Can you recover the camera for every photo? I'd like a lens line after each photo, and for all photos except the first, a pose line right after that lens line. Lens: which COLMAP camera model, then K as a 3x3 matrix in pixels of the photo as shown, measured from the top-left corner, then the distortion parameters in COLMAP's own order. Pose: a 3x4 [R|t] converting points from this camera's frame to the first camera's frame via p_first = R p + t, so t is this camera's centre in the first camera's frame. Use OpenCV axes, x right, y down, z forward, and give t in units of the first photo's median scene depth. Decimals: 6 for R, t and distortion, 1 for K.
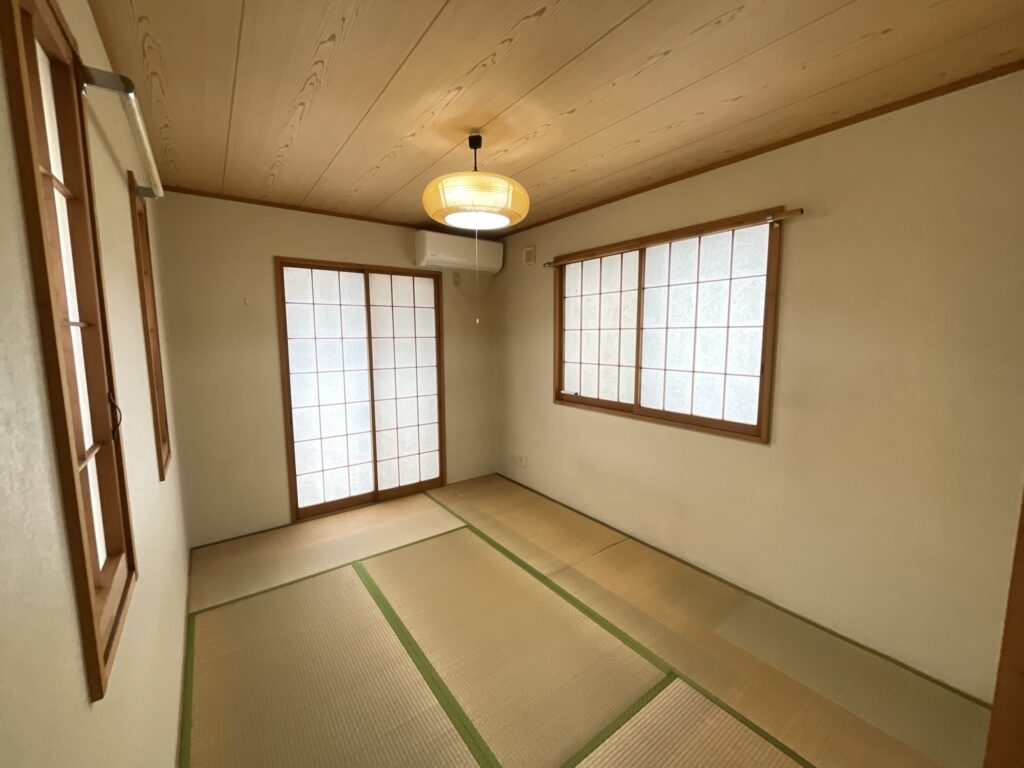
lens RADIAL K [[411.2, 0, 509.0], [0, 411.2, 379.7], [0, 0, 1]] dist [-0.004223, 0.000444]
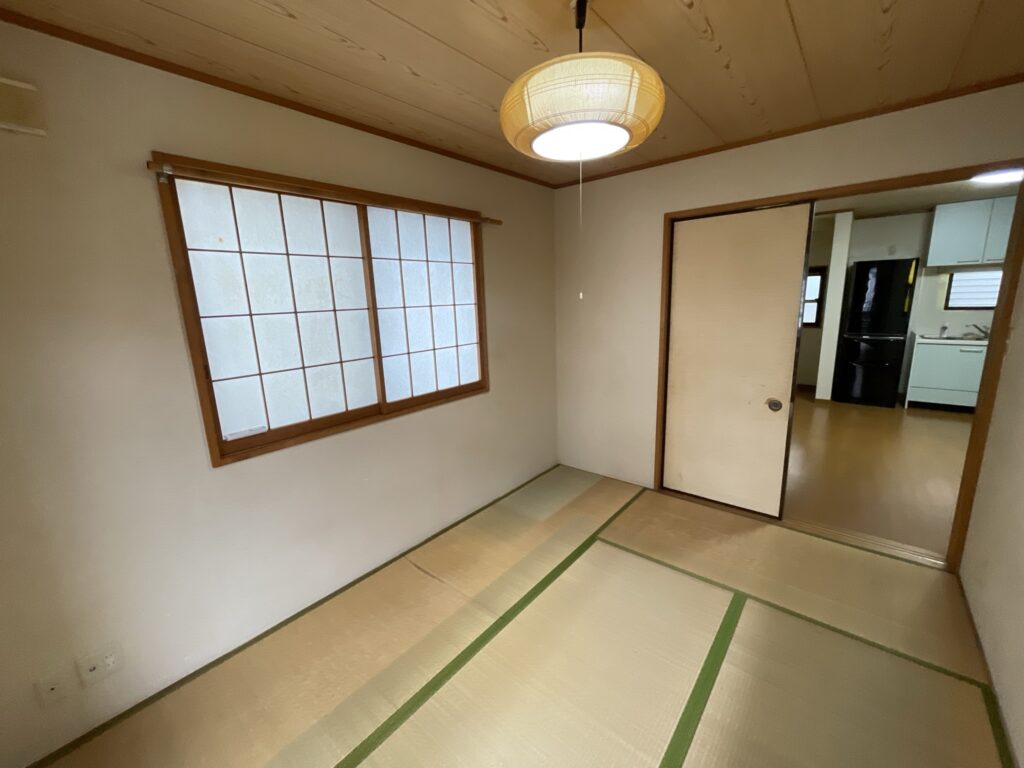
lens RADIAL K [[411.2, 0, 514.4], [0, 411.2, 383.1], [0, 0, 1]] dist [-0.004223, 0.000444]
pose [[-0.239049, -0.172944, 0.955482, -0.563150], [0.151974, 0.965220, 0.212728, -0.118948], [-0.959041, 0.196061, -0.204452, 0.974411]]
